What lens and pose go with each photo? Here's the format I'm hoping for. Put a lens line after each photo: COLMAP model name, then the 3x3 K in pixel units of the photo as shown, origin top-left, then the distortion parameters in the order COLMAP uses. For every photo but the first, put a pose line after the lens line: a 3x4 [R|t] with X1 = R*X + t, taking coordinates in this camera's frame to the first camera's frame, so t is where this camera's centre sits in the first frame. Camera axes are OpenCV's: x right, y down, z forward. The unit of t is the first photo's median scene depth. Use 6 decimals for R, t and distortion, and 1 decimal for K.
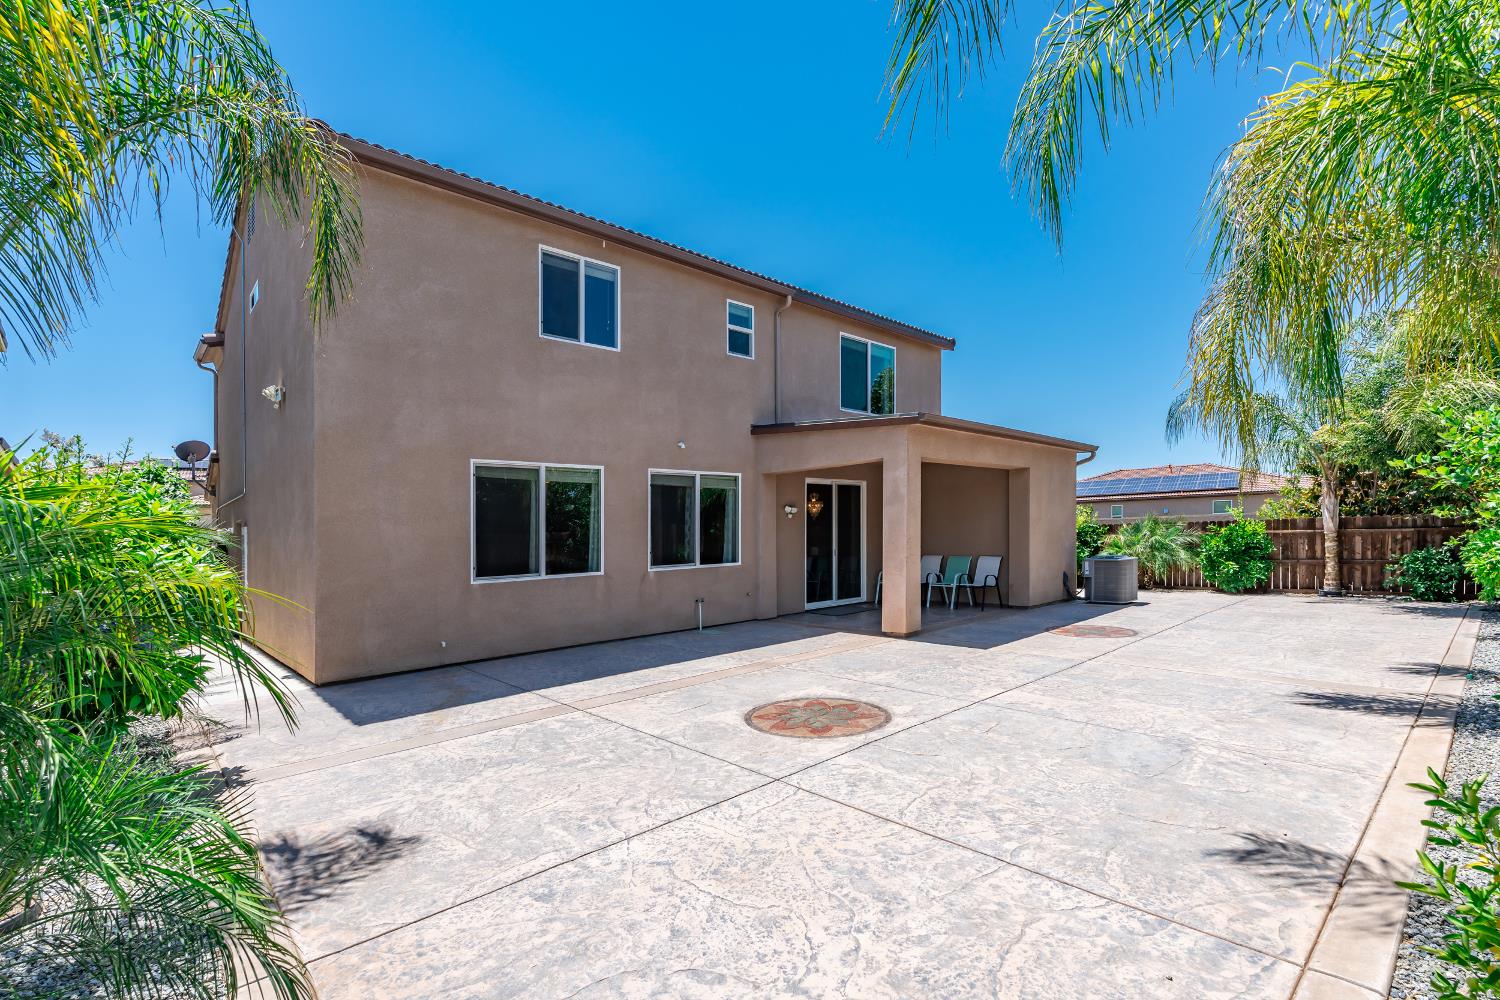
lens RADIAL K [[654.8, 0, 756.9], [0, 654.8, 535.8], [0, 0, 1]] dist [-0.000463, -0.000001]
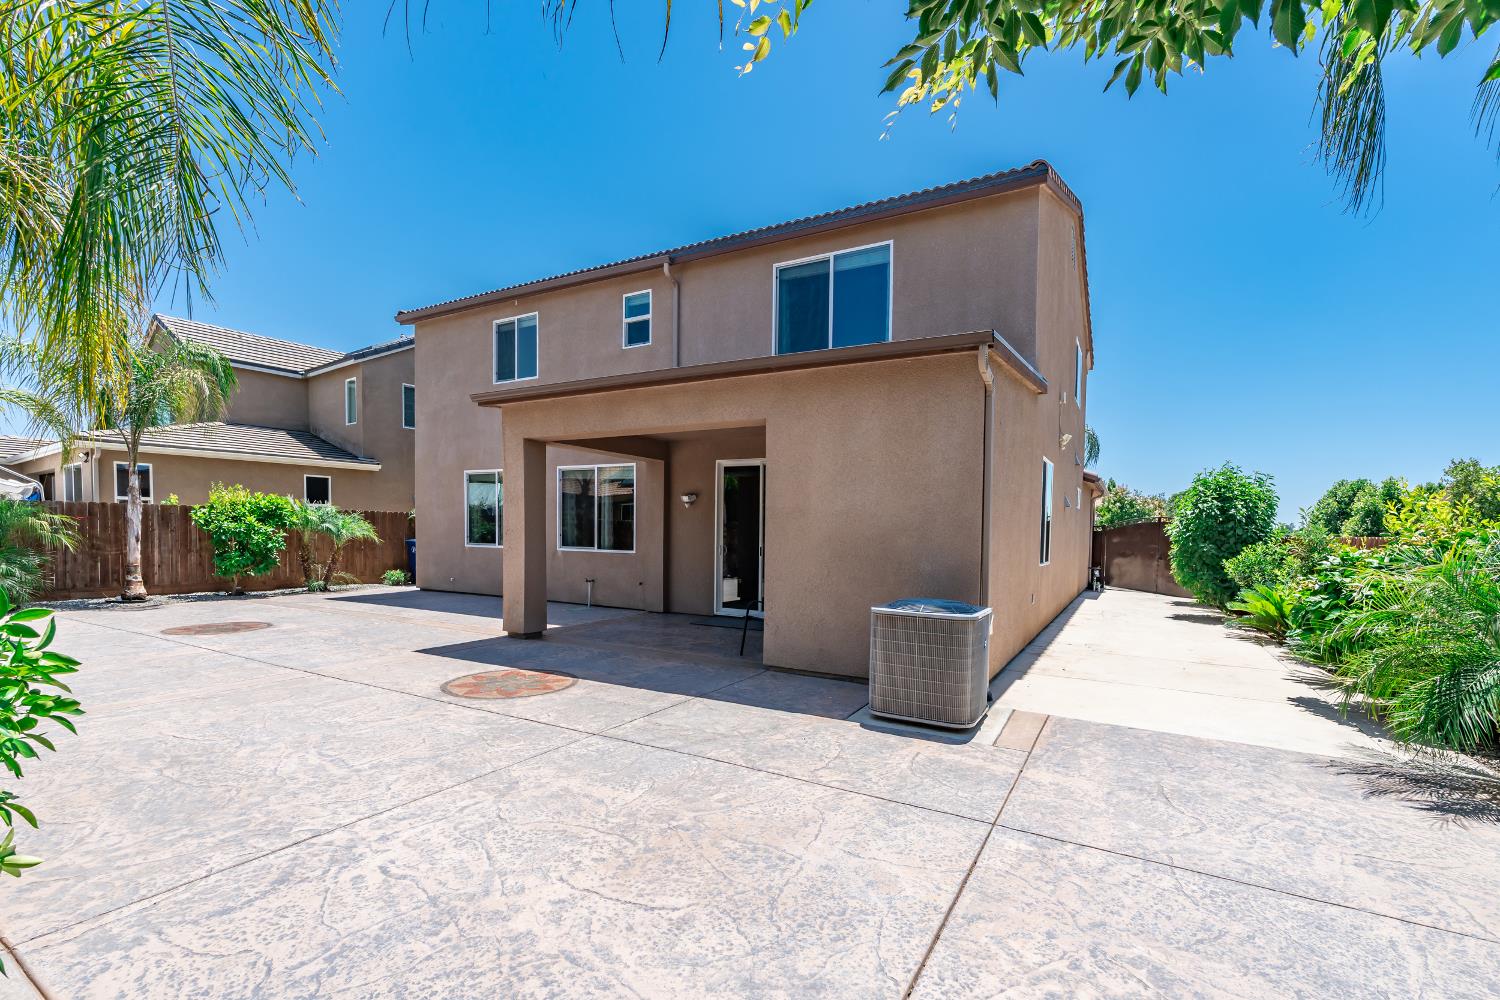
lens RADIAL K [[677.0, 0, 758.4], [0, 677.0, 529.4], [0, 0, 1]] dist [-0.001402, -0.000071]
pose [[0.302804, 0.038073, -0.952292, 1.228874], [-0.023645, 0.999194, 0.032430, -0.035828], [0.952760, 0.012697, 0.303460, 1.030316]]
